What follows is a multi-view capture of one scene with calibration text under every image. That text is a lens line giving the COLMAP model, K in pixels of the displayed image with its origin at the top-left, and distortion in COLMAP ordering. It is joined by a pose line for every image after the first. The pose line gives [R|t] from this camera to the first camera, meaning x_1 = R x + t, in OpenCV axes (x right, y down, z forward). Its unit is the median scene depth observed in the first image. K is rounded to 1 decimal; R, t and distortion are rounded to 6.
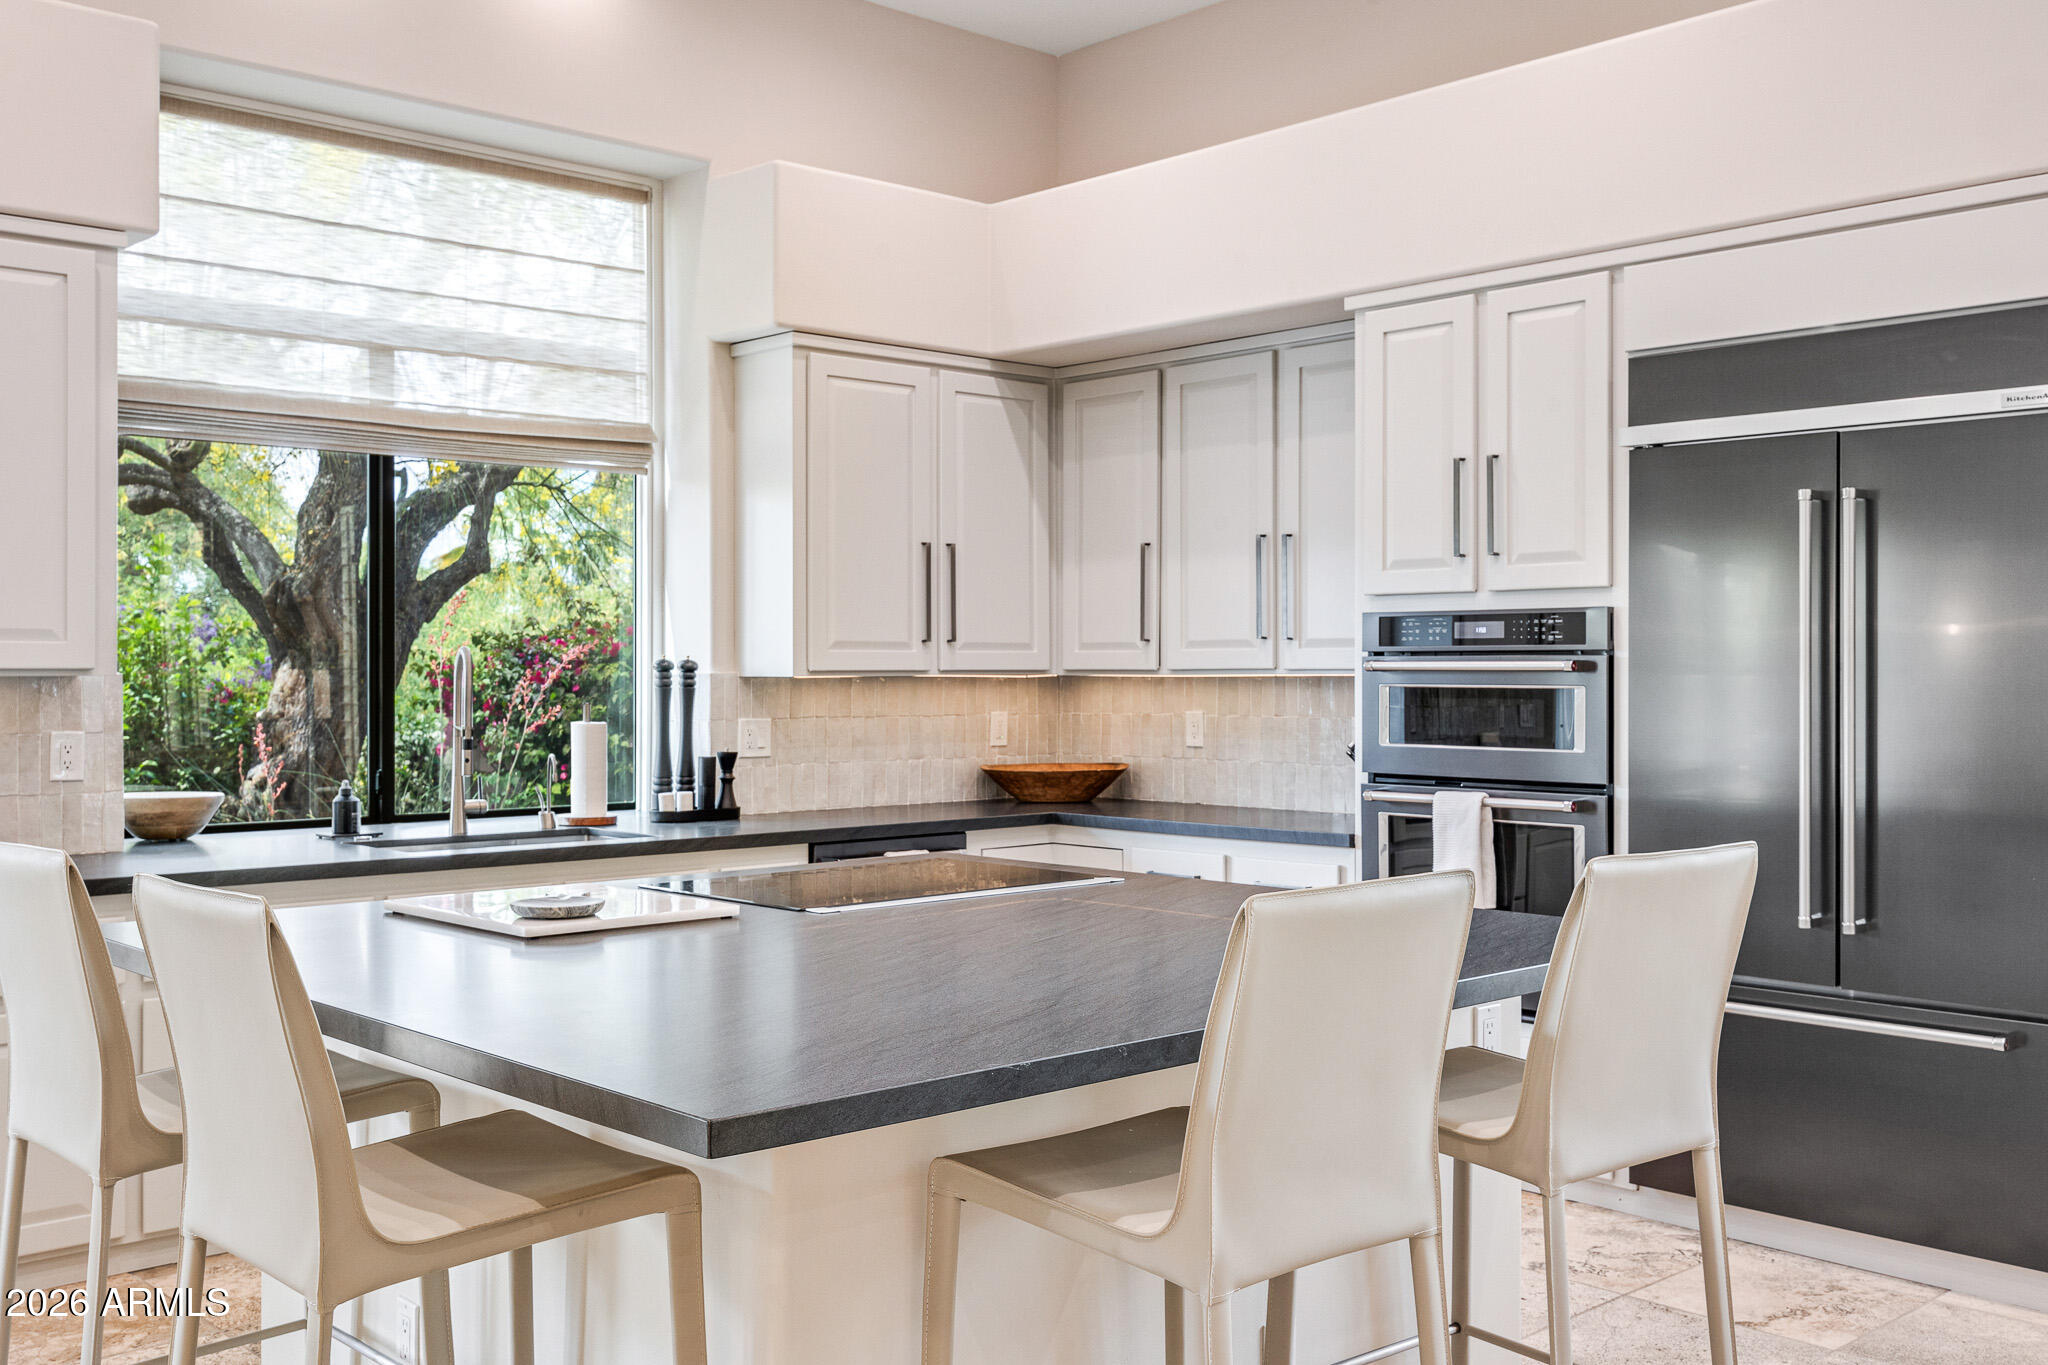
lens RADIAL K [[1948.8, 0, 1038.1], [0, 1948.8, 651.0], [0, 0, 1]] dist [0.020191, 0.000000]
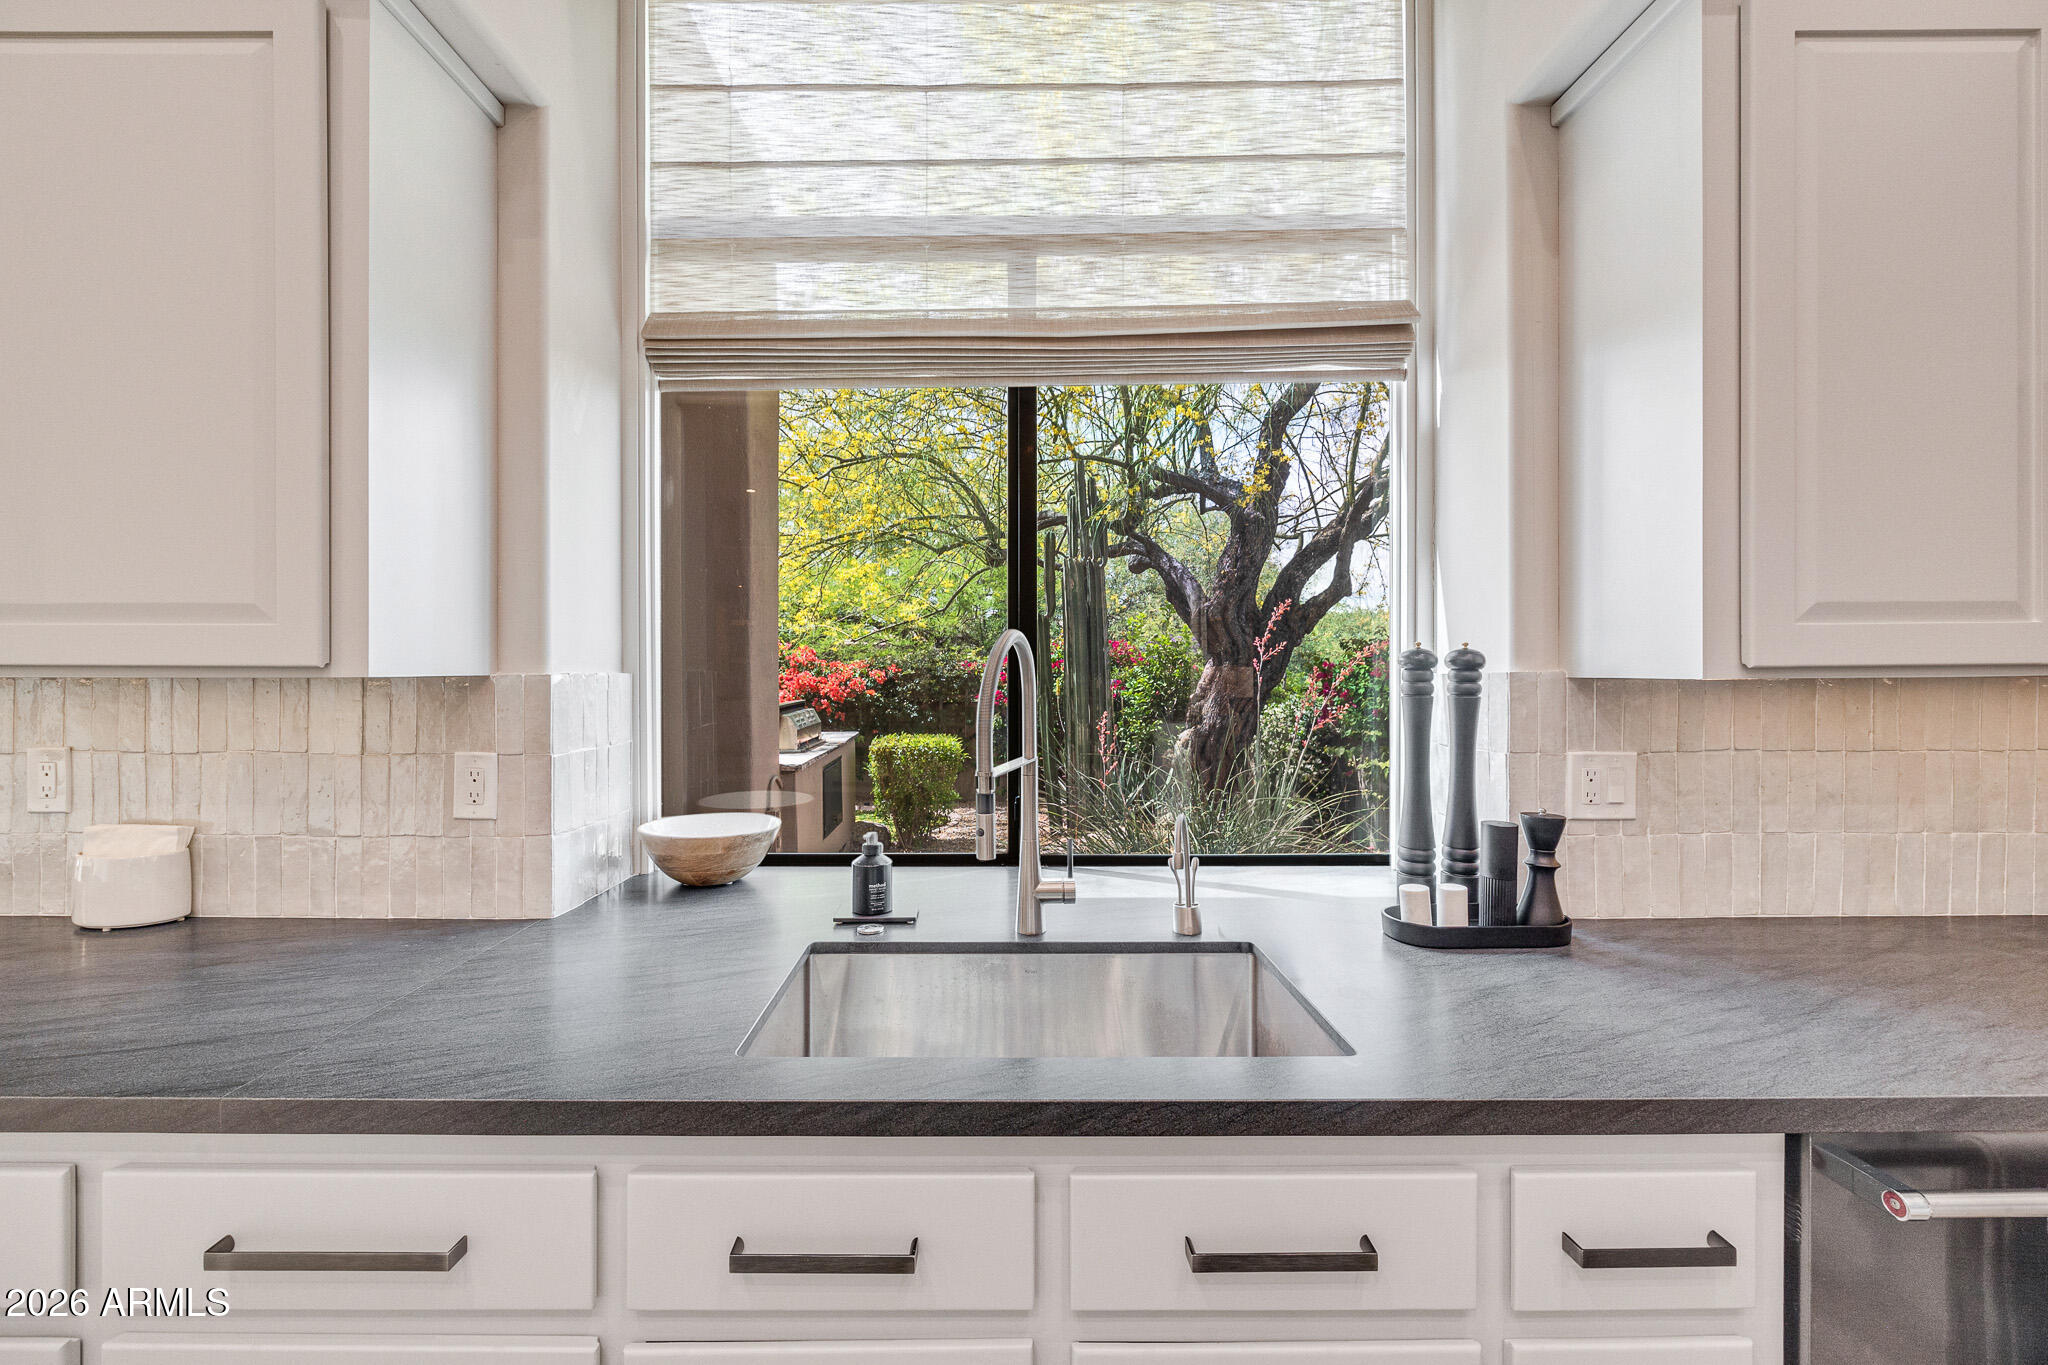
lens RADIAL K [[836.4, 0, 995.6], [0, 836.4, 674.2], [0, 0, 1]] dist [-0.001469, 0.000503]
pose [[0.728219, 0.002520, -0.685340, -0.109681], [0.010061, 0.999846, 0.014367, 0.007007], [0.685271, -0.017357, 0.728081, 0.718470]]
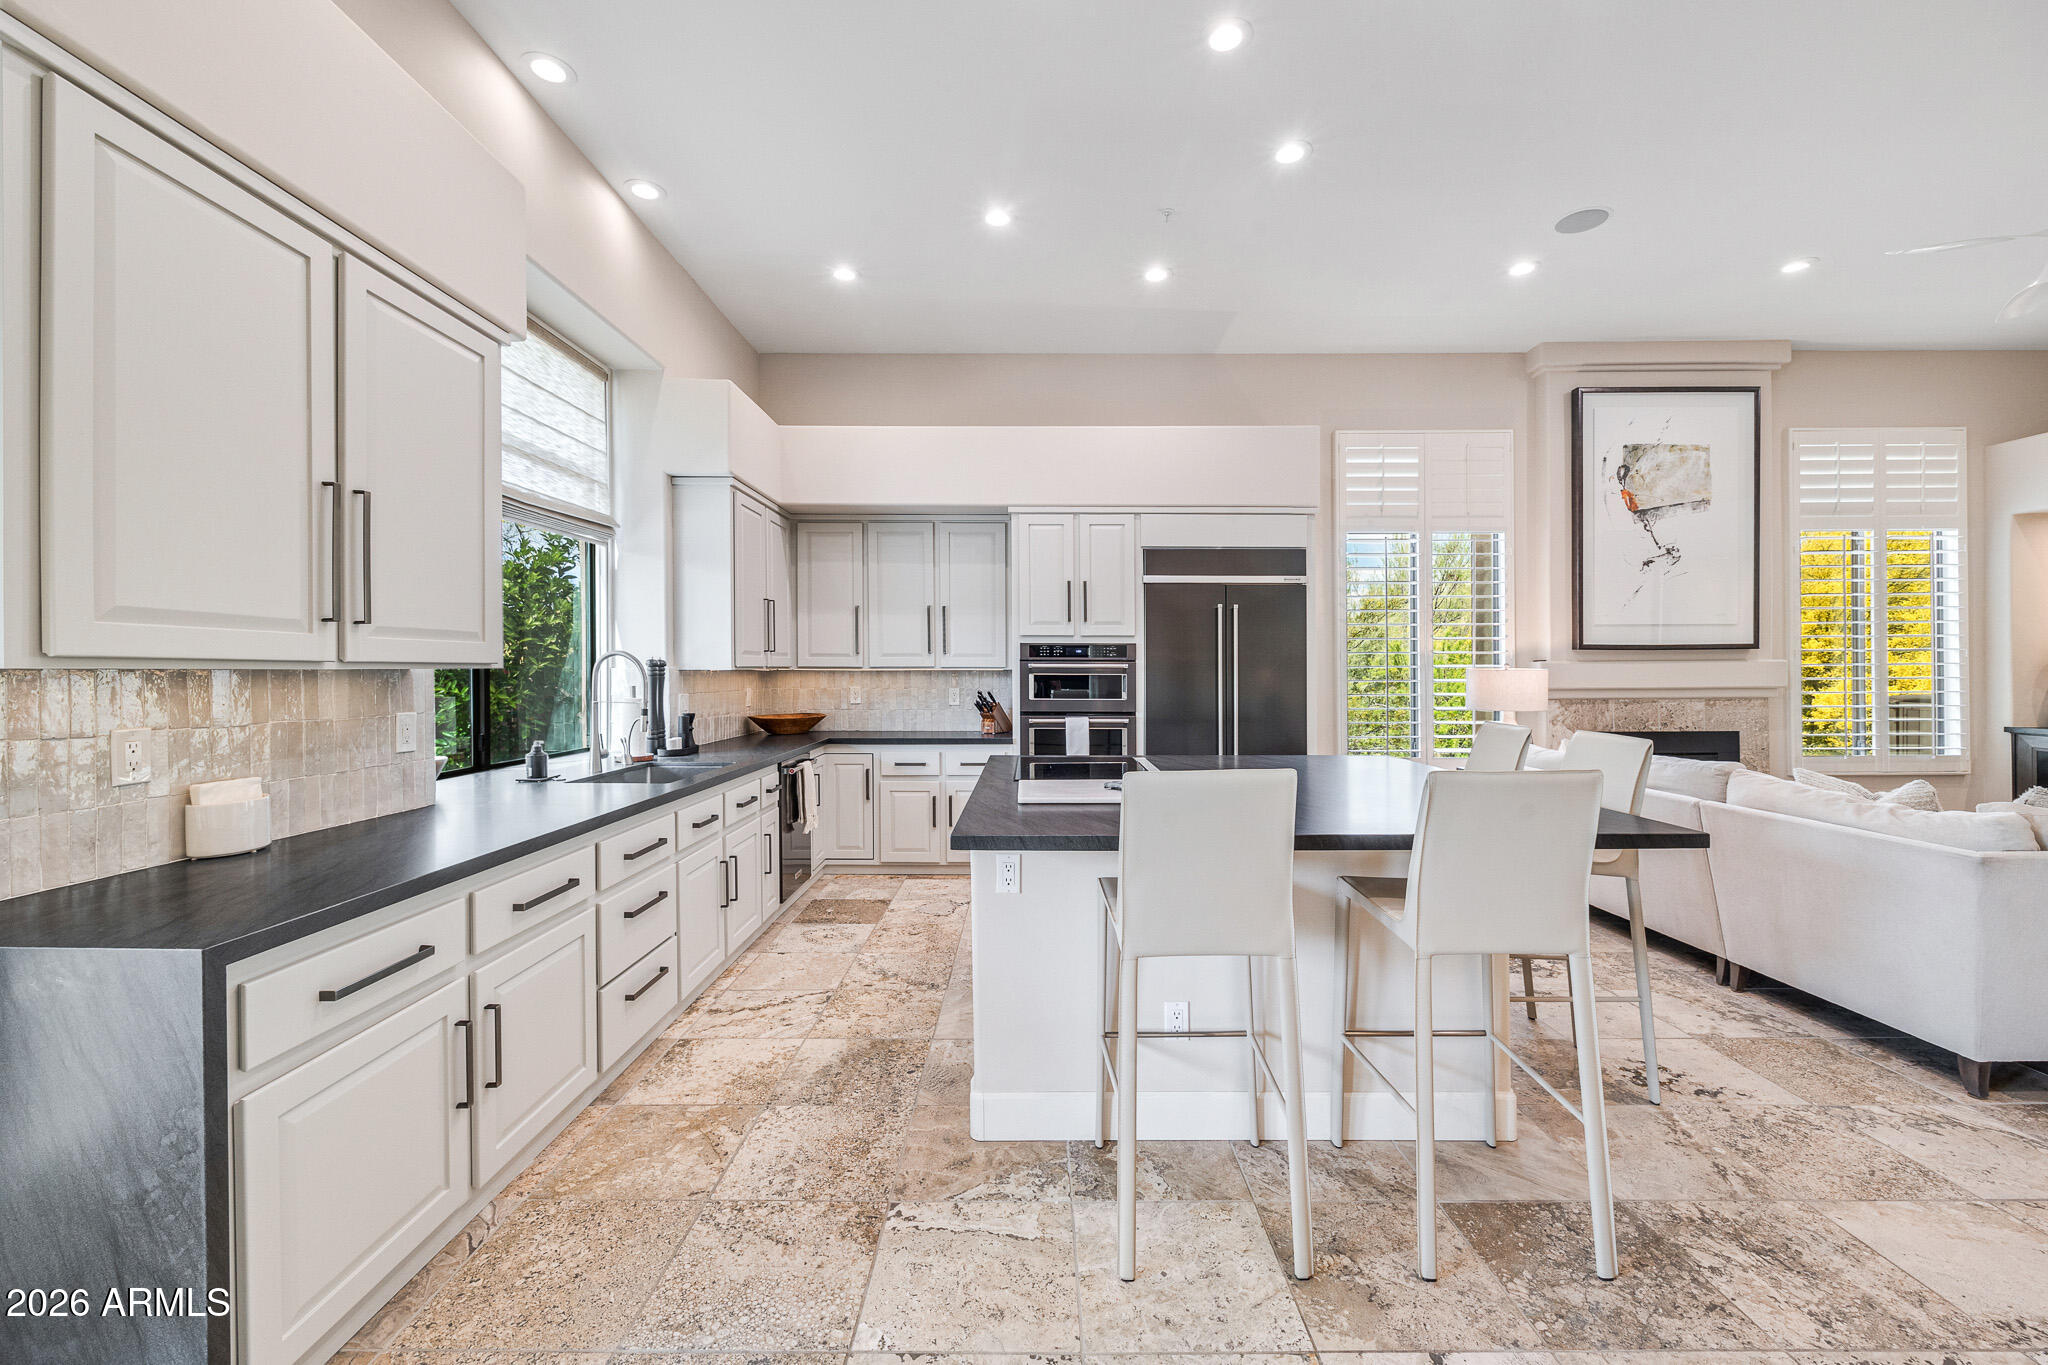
lens RADIAL K [[836.4, 0, 1029.6], [0, 836.4, 664.6], [0, 0, 1]] dist [-0.001469, 0.000503]
pose [[0.684687, 0.004979, 0.728821, -0.488786], [-0.010124, 0.999945, 0.002679, 0.003233], [-0.728767, -0.009213, 0.684699, 0.270479]]
